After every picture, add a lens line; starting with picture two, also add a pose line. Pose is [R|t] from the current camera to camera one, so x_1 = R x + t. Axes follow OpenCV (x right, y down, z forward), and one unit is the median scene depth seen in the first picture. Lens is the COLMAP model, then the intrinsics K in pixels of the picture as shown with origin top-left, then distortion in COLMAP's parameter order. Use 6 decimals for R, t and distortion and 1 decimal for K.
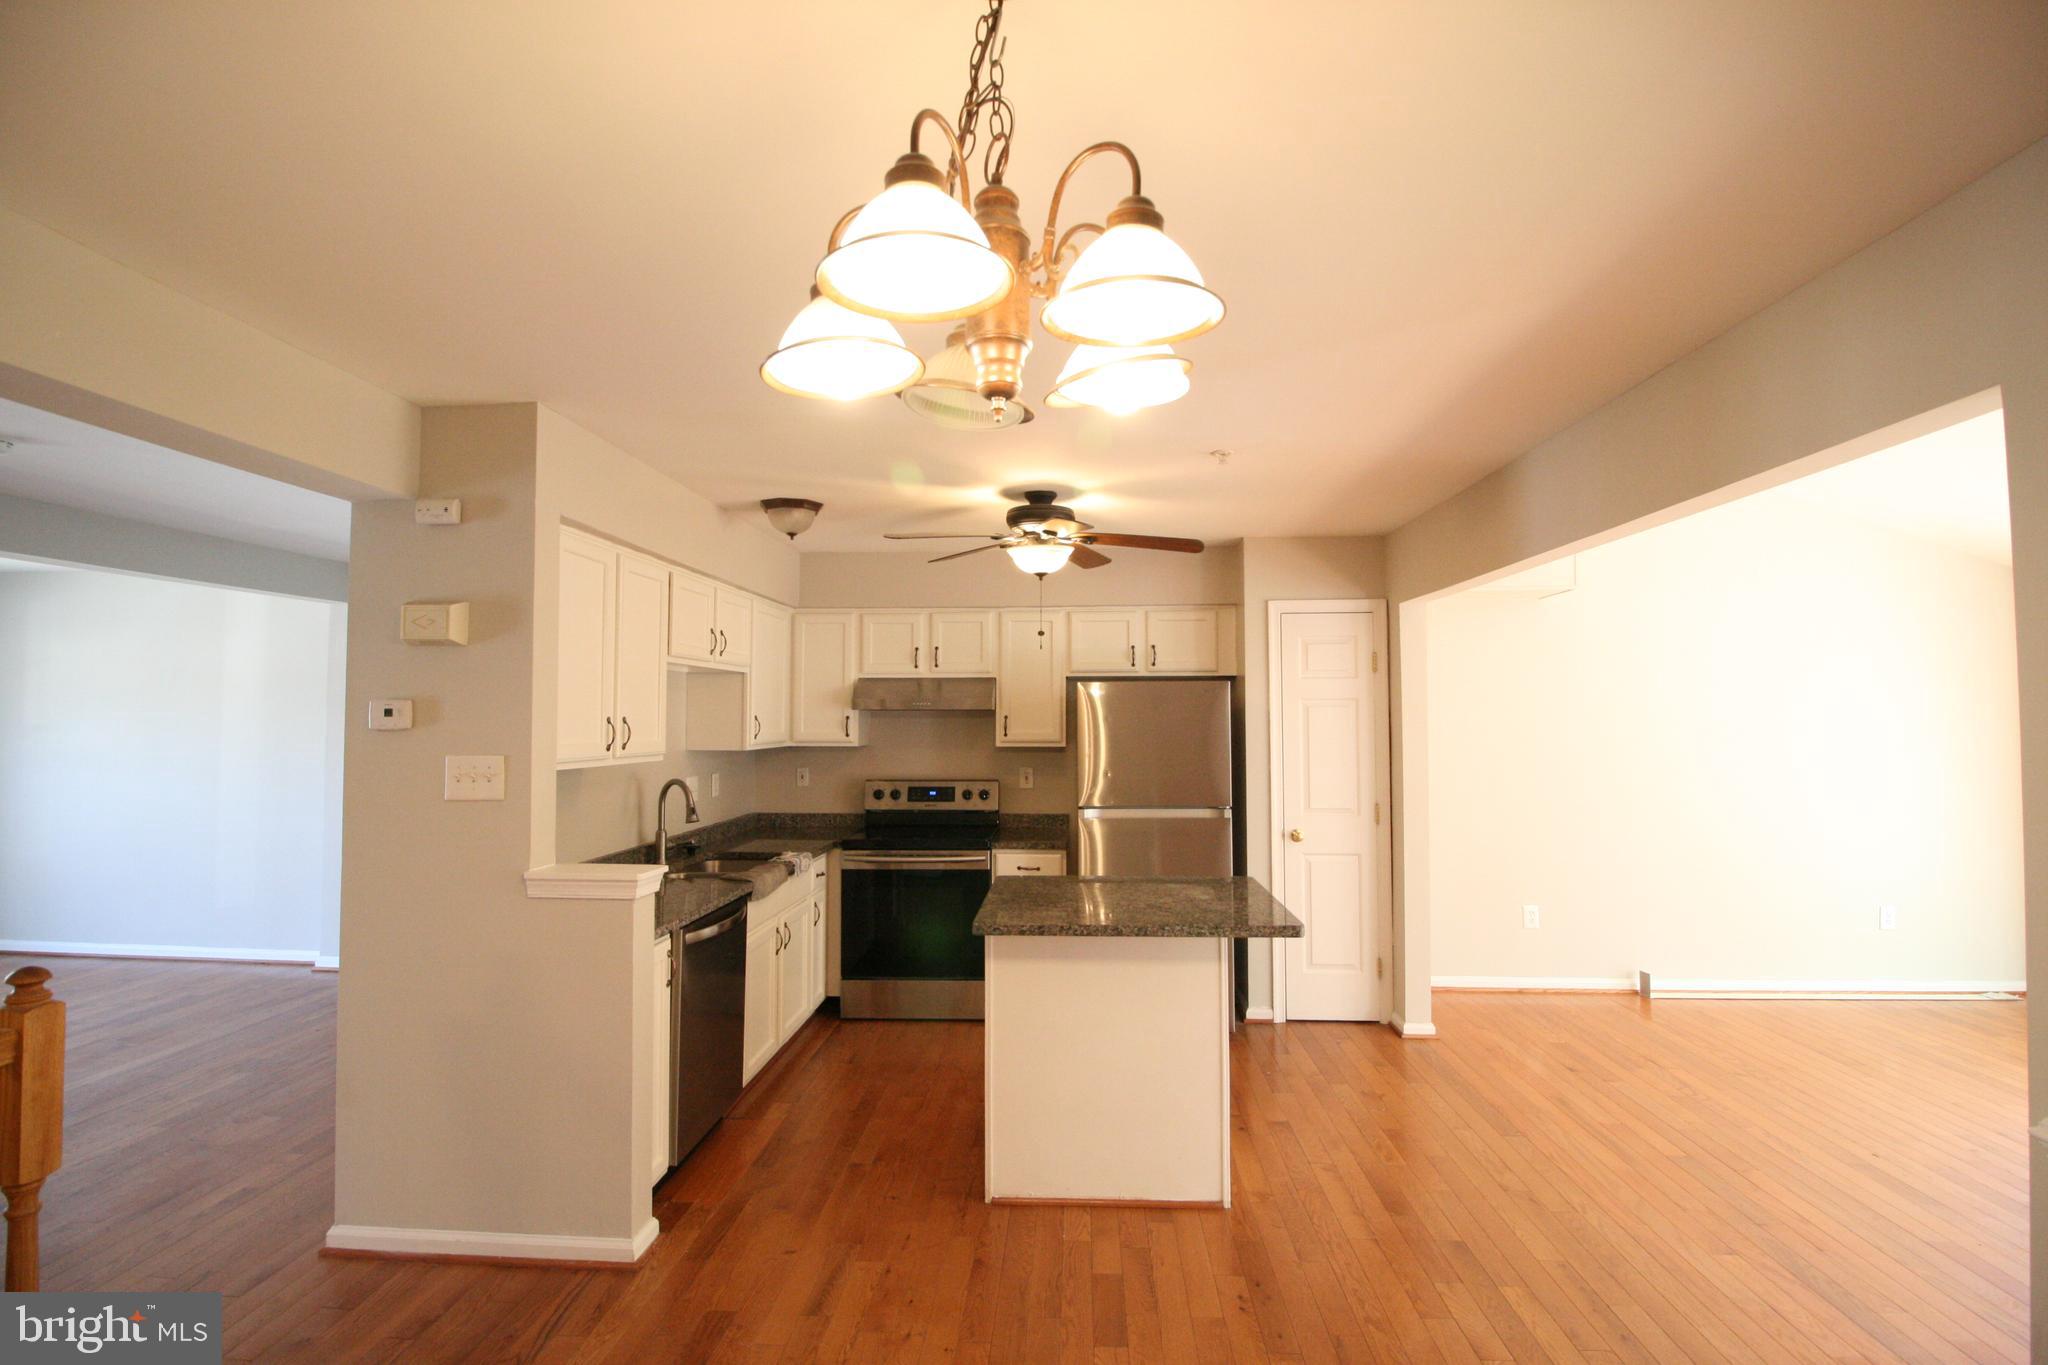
lens RADIAL K [[951.8, 0, 1024.0], [0, 951.8, 682.5], [0, 0, 1]] dist [0.001197, -0.015381]
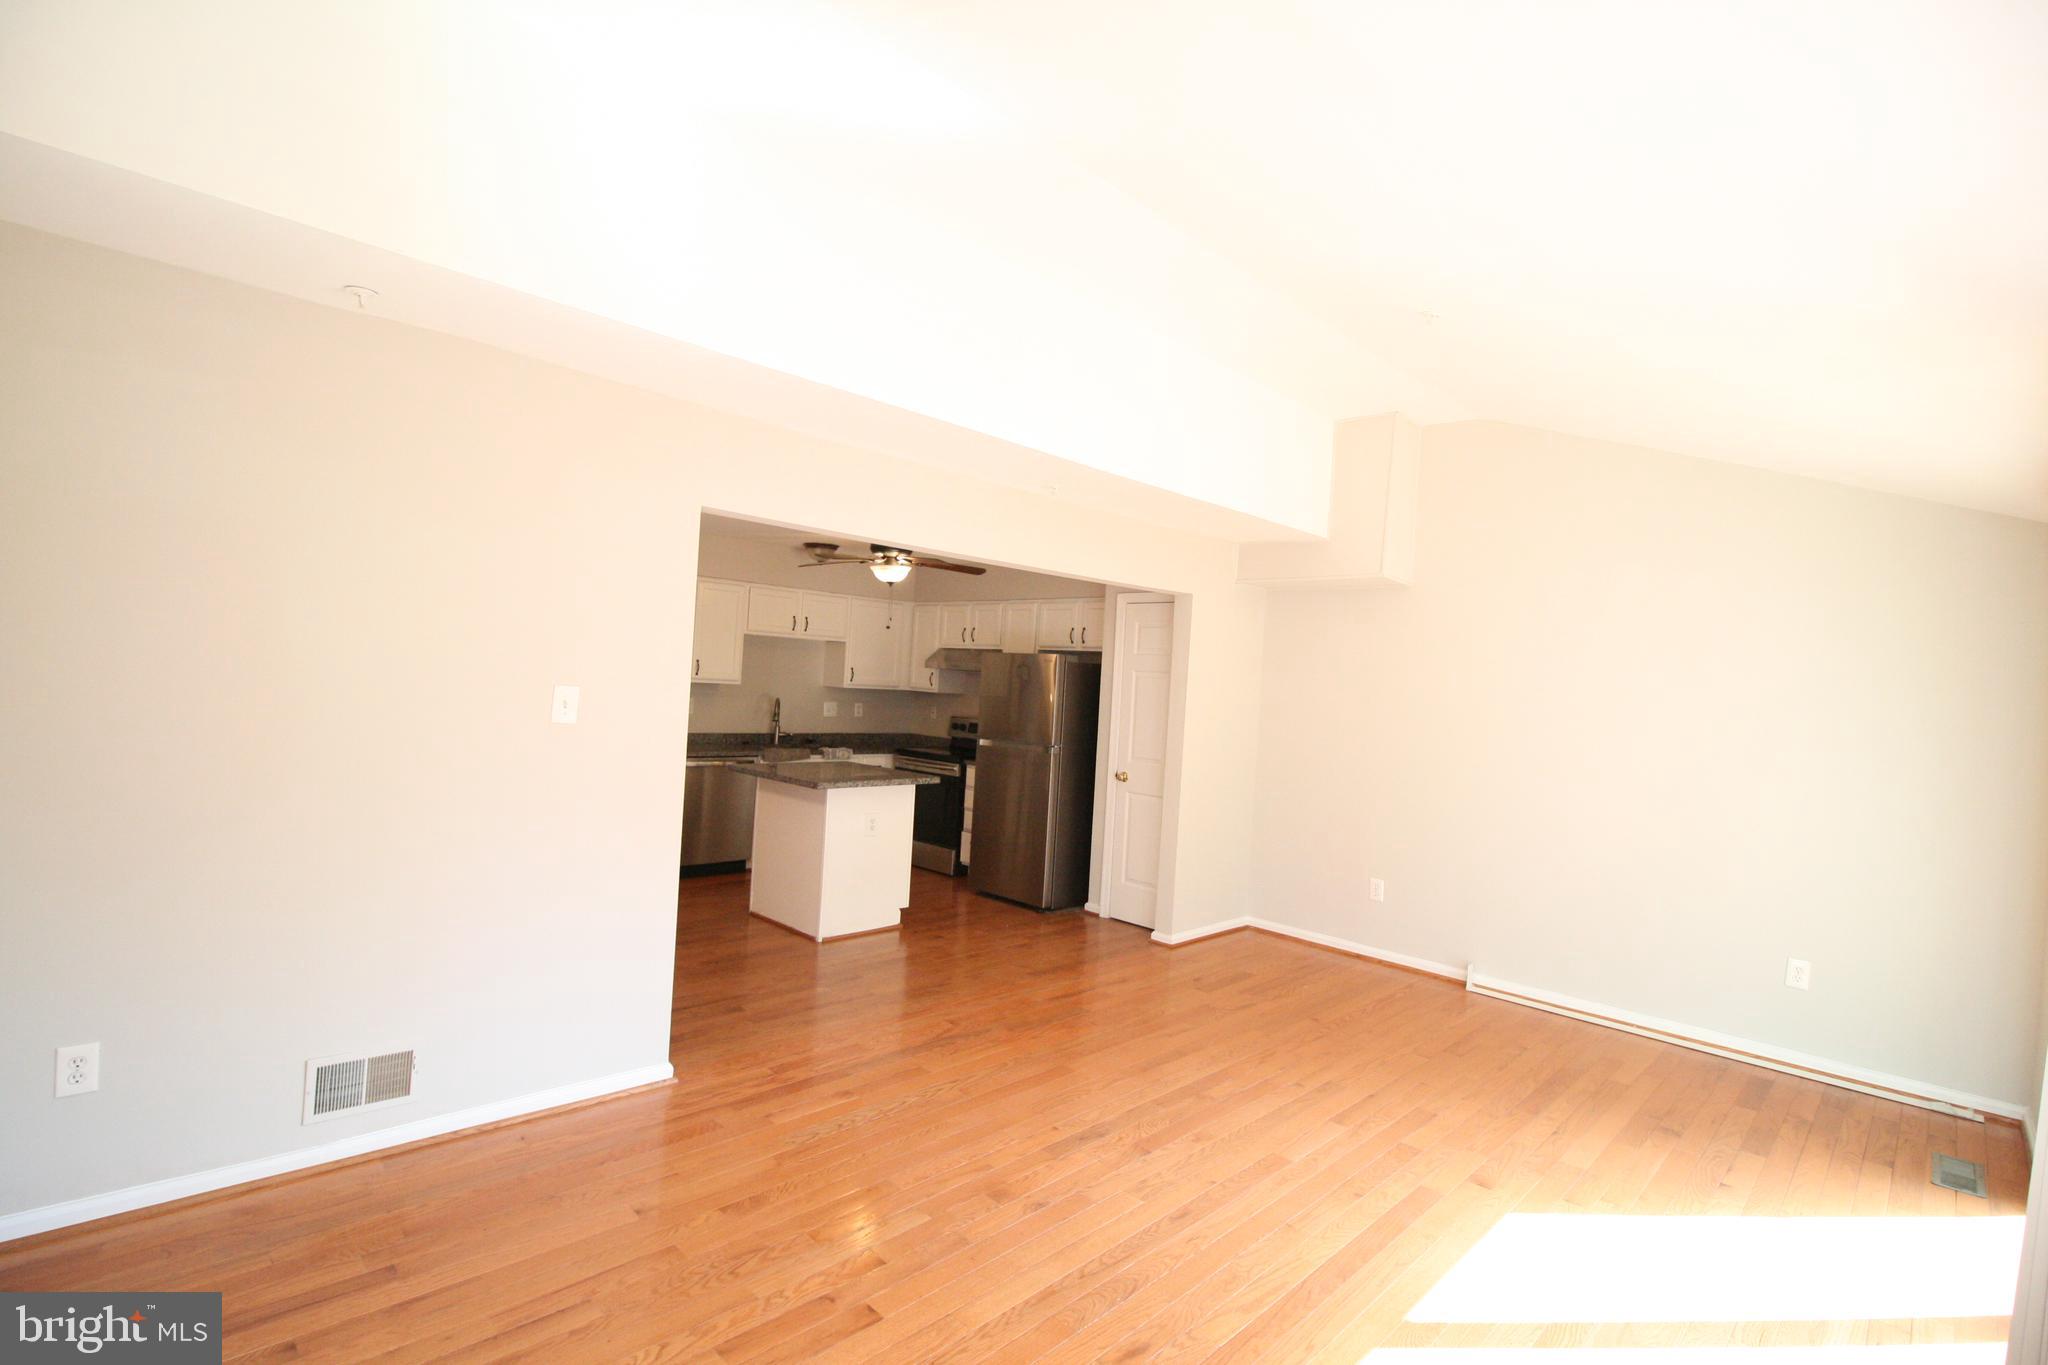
lens RADIAL K [[951.8, 0, 1024.0], [0, 951.8, 682.5], [0, 0, 1]] dist [0.001197, -0.015381]
pose [[0.744532, 0.046097, -0.665993, 1.090511], [-0.034614, 0.998937, 0.030446, -0.000458], [0.666689, 0.000385, 0.745336, -0.048803]]
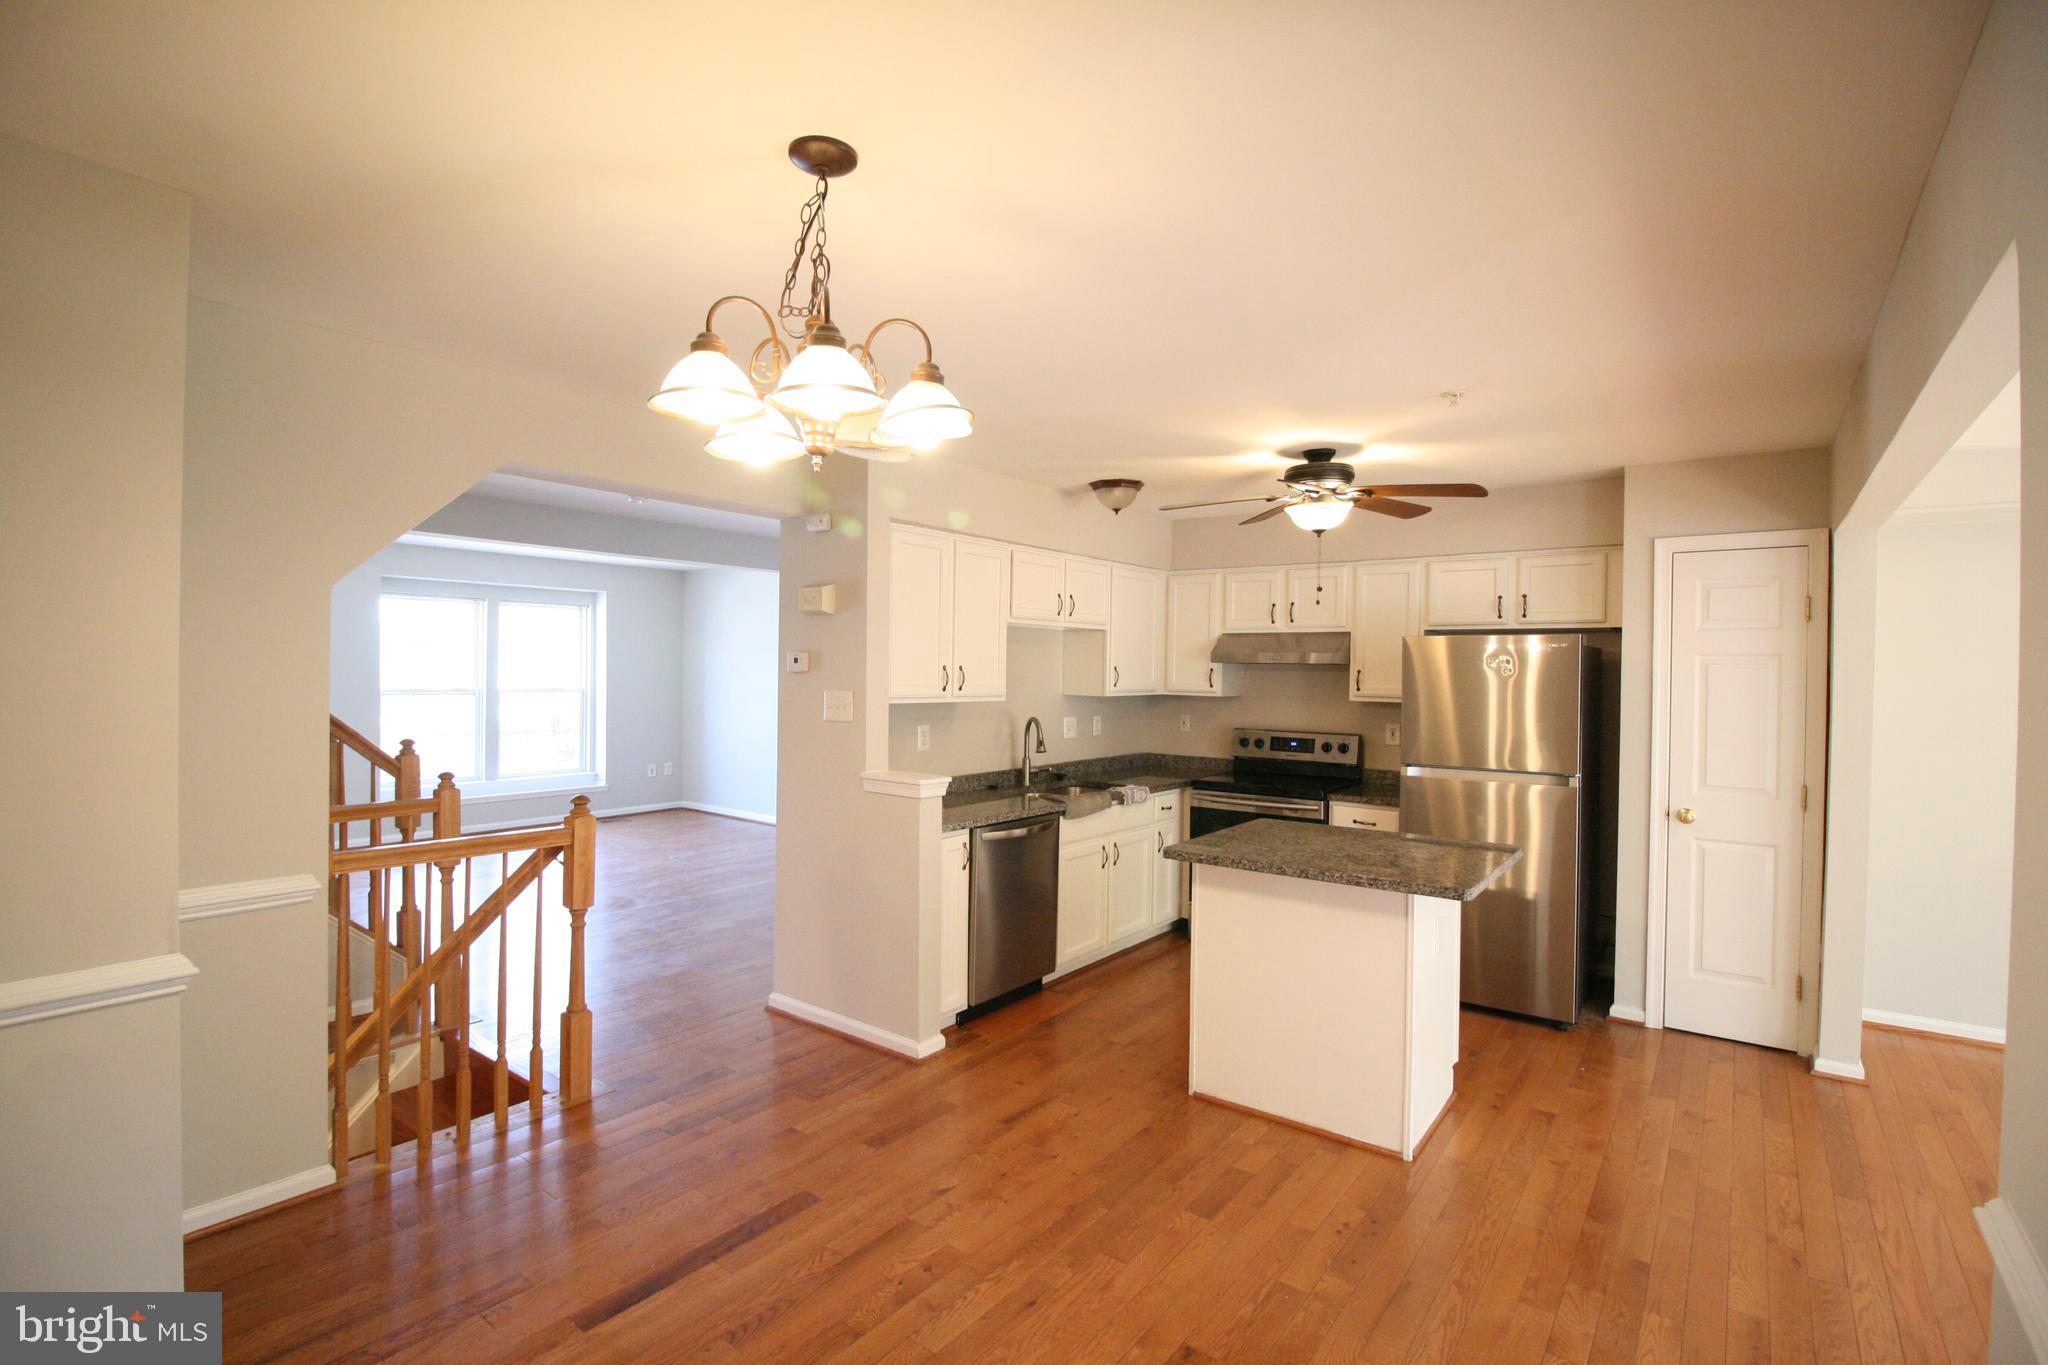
lens RADIAL K [[949.6, 0, 1019.2], [0, 949.6, 677.2], [0, 0, 1]] dist [-0.004342, -0.013251]
pose [[0.827438, 0.017921, -0.561271, 0.279275], [0.006007, 0.999151, 0.040758, -0.000359], [0.561525, -0.037097, 0.826628, -0.024067]]
